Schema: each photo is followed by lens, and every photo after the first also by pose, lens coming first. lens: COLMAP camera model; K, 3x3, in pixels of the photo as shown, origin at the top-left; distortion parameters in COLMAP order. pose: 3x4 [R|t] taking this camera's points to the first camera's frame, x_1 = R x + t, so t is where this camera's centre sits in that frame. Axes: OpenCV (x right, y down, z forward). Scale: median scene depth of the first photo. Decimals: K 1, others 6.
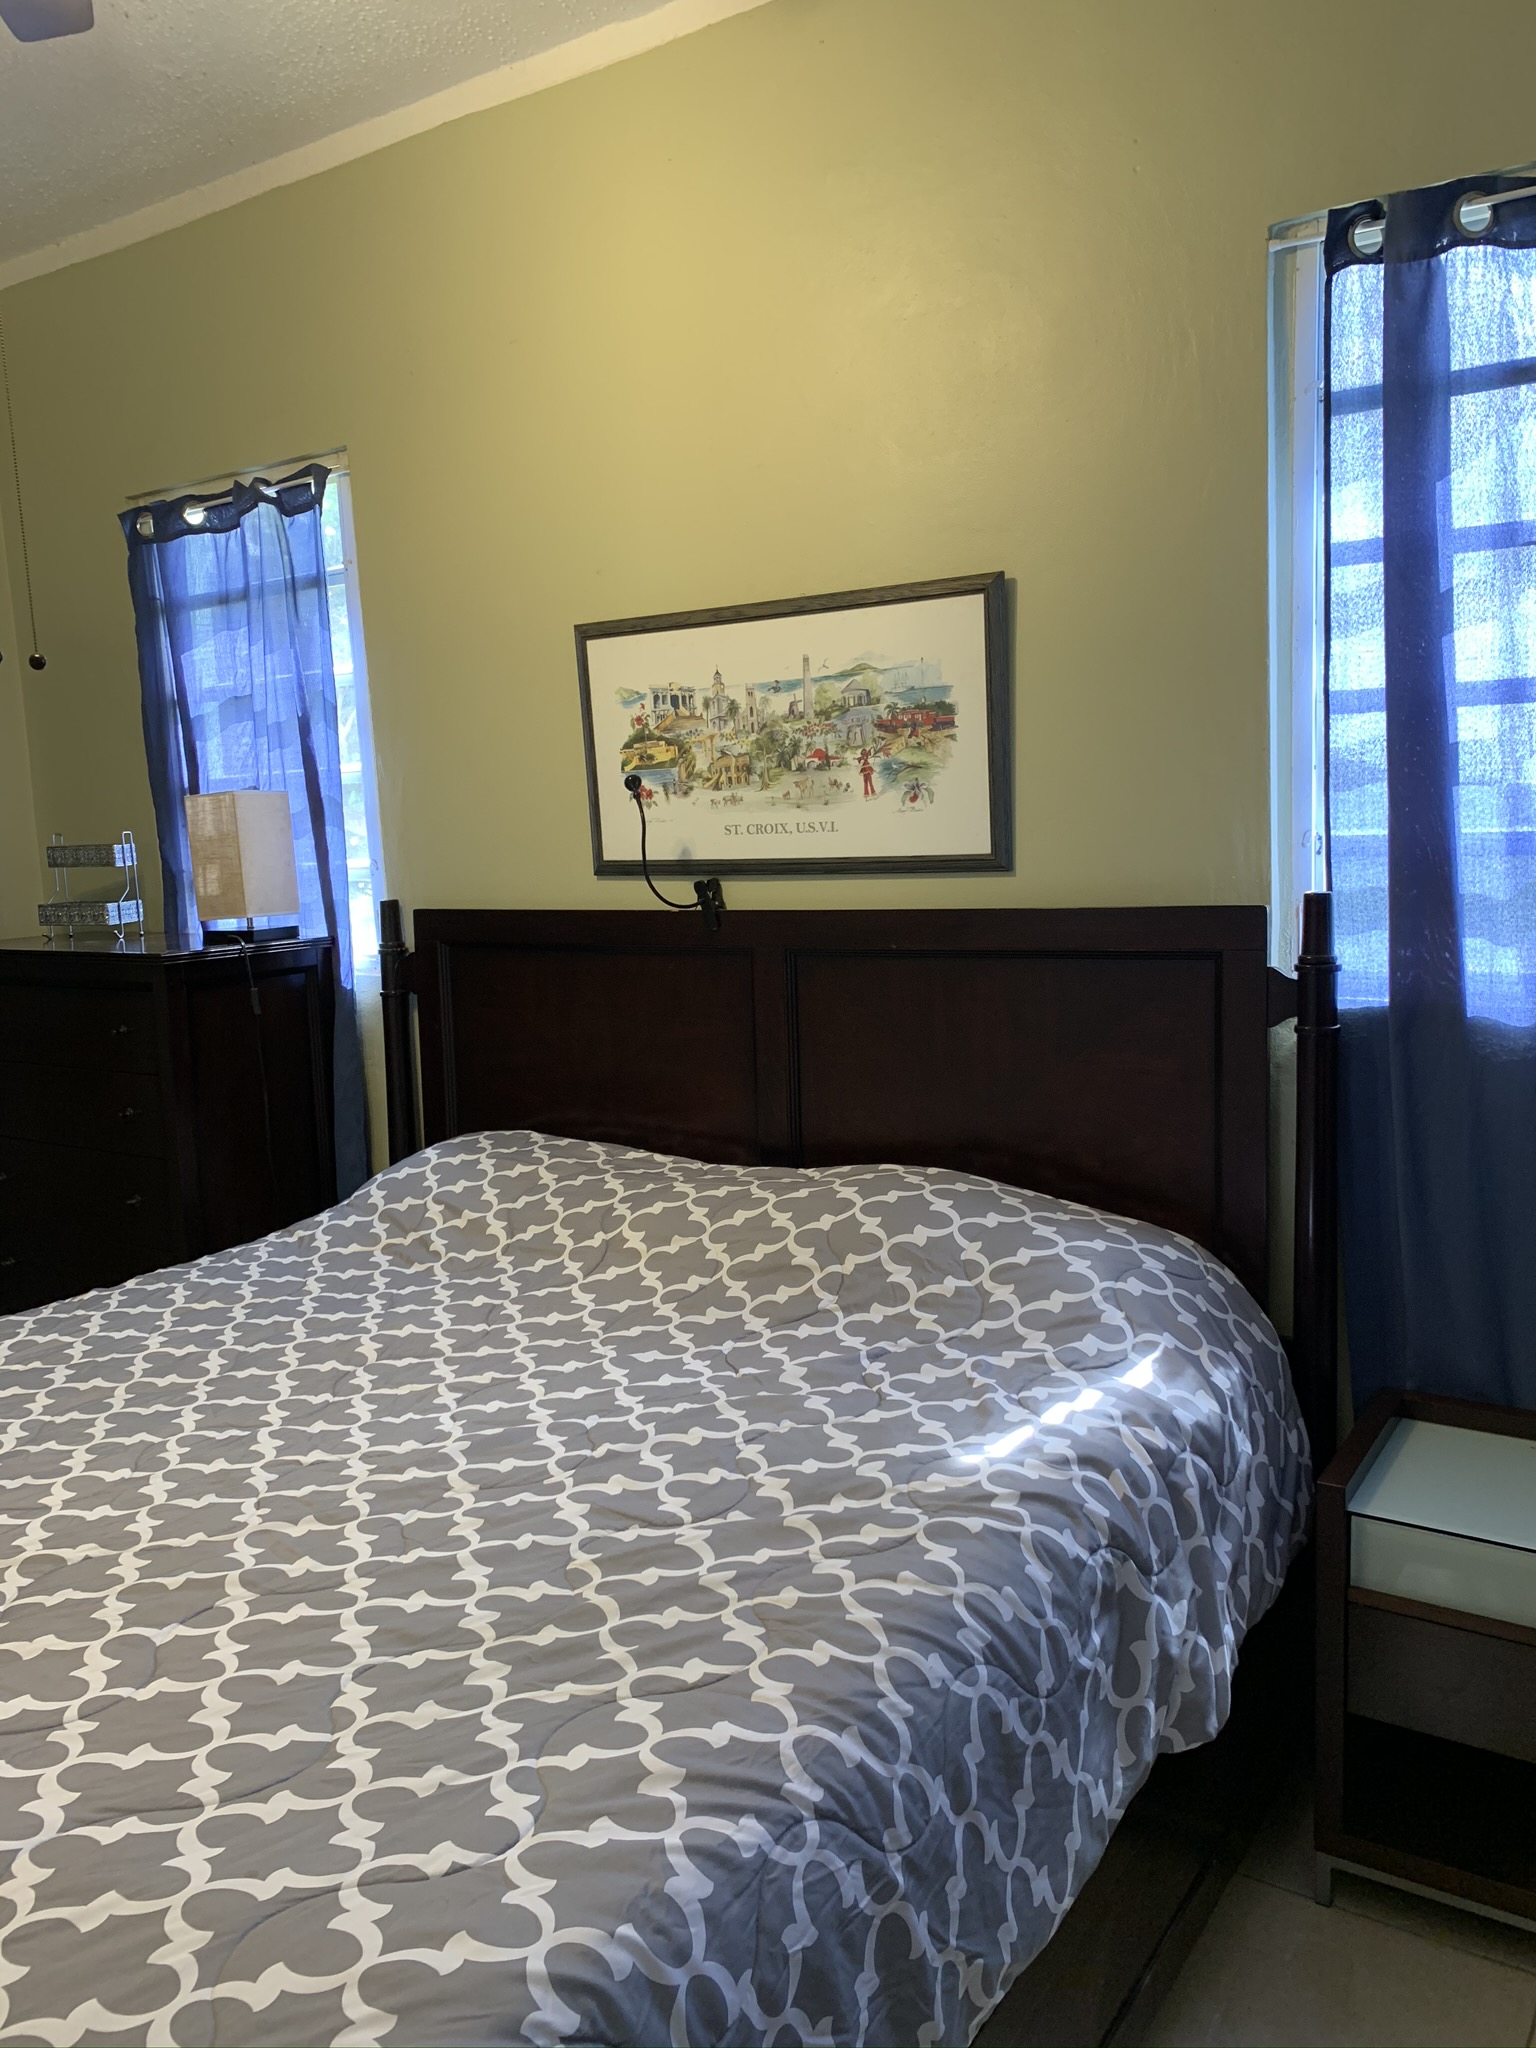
lens RADIAL K [[1571.4, 0, 768.0], [0, 1571.4, 1024.0], [0, 0, 1]] dist [0.132277, -0.197914]
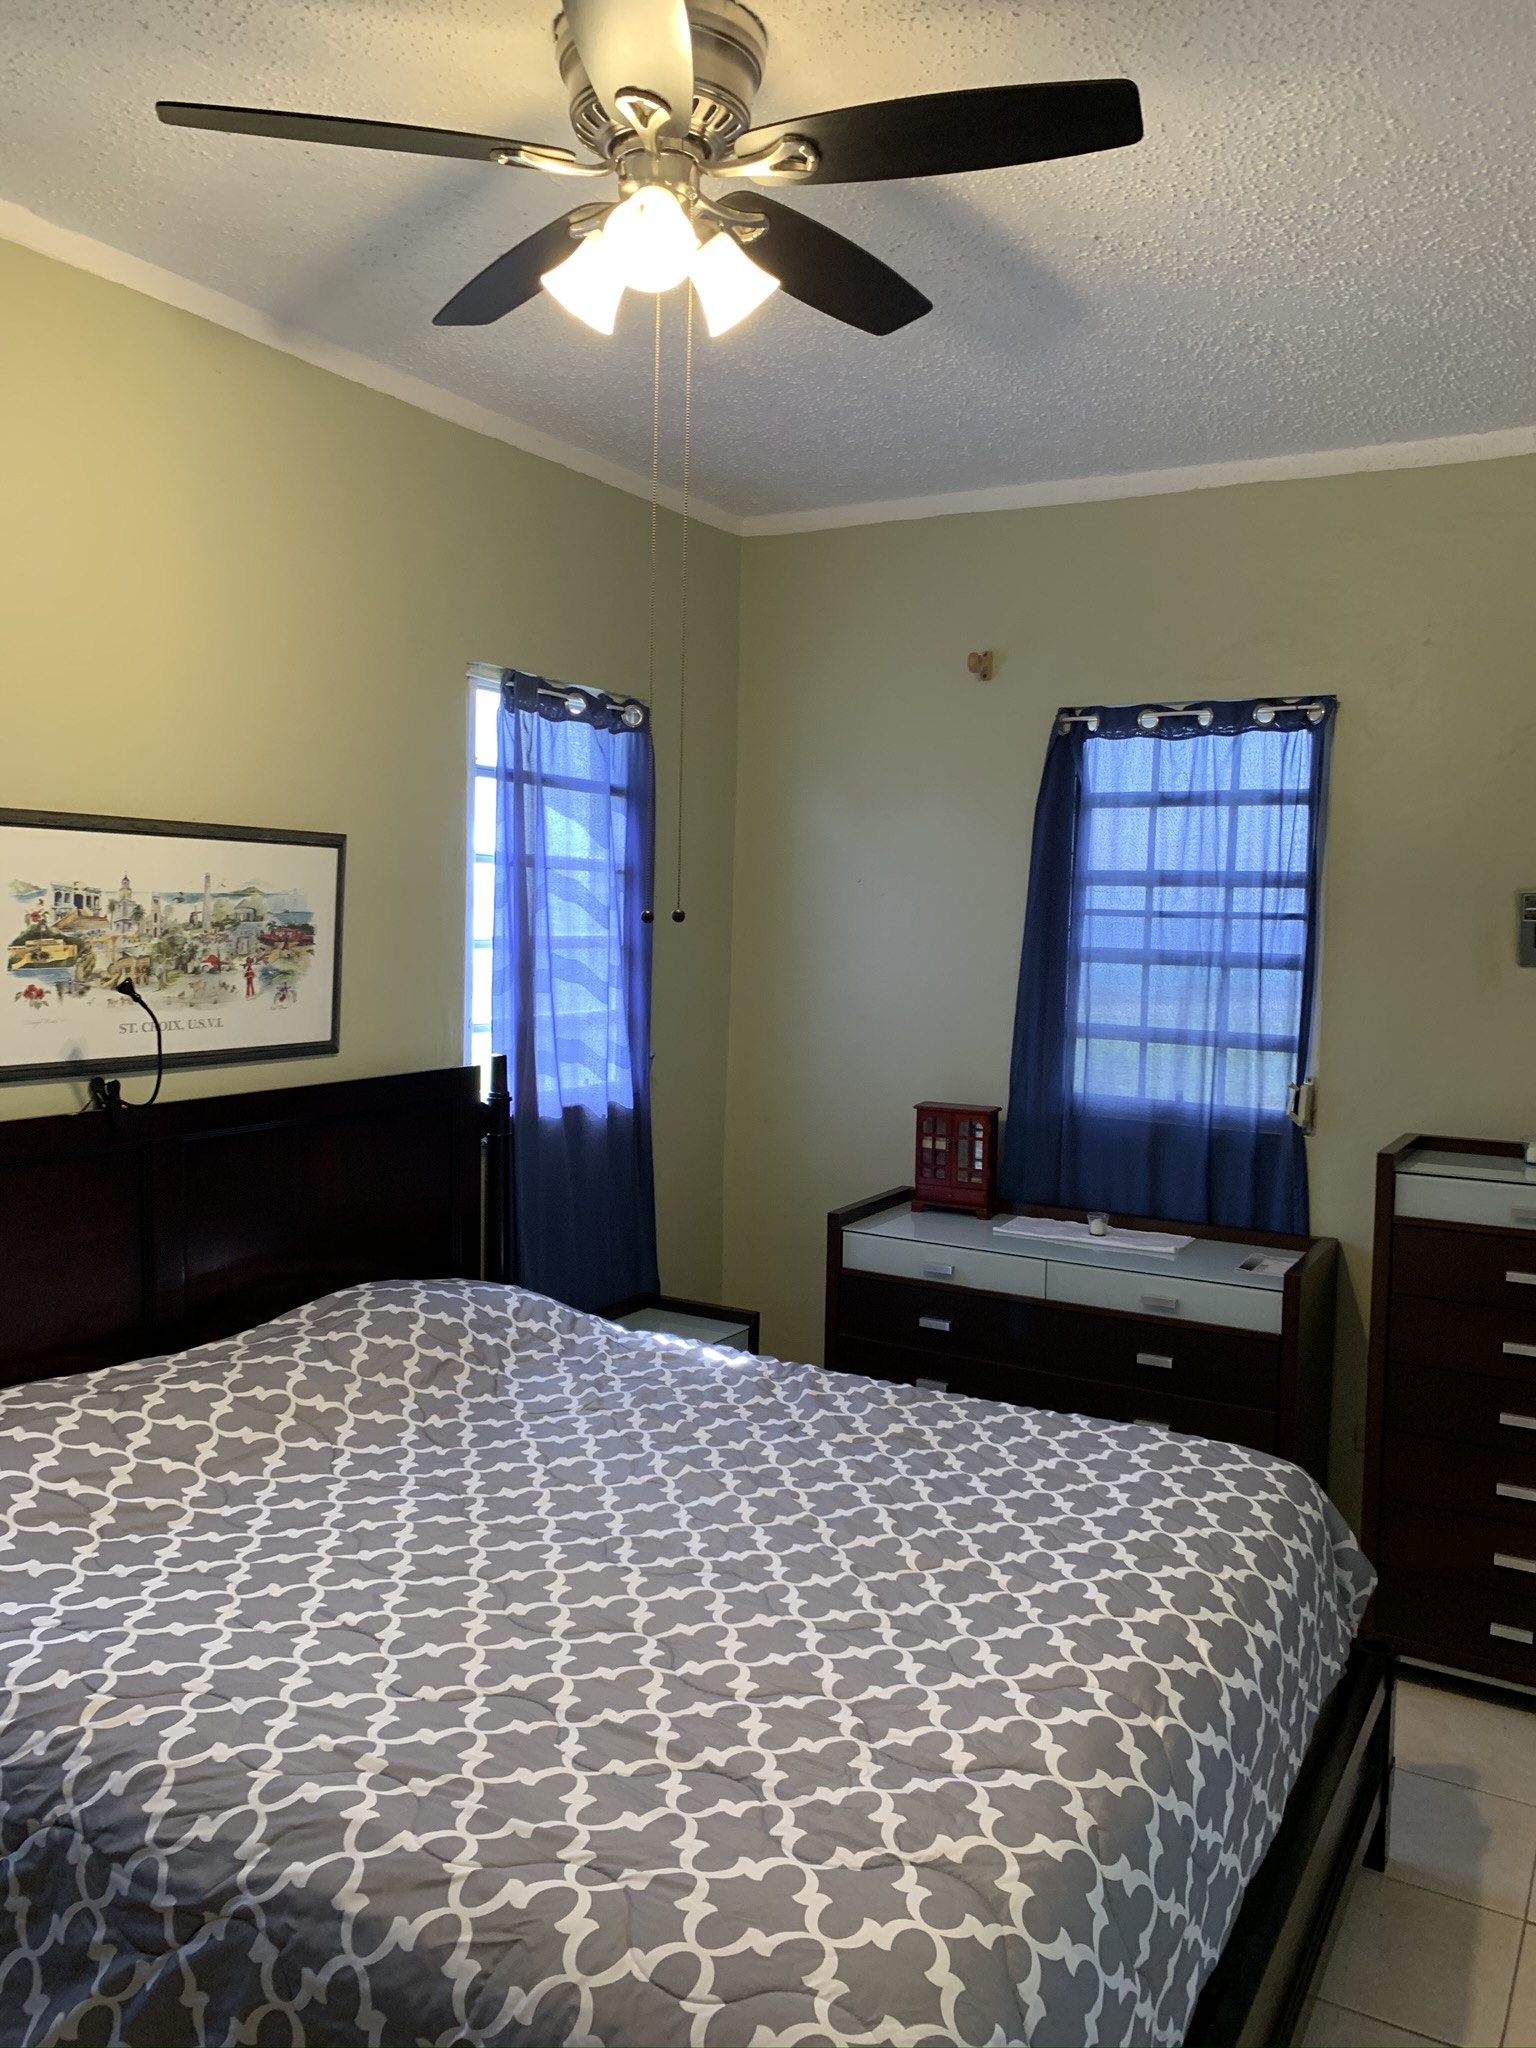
lens RADIAL K [[1571.4, 0, 768.0], [0, 1571.4, 1024.0], [0, 0, 1]] dist [0.132277, -0.197914]
pose [[-0.053352, -0.029430, 0.998142, -1.112972], [0.120661, 0.992052, 0.035700, -0.116444], [-0.991259, 0.122342, -0.049377, 0.658569]]
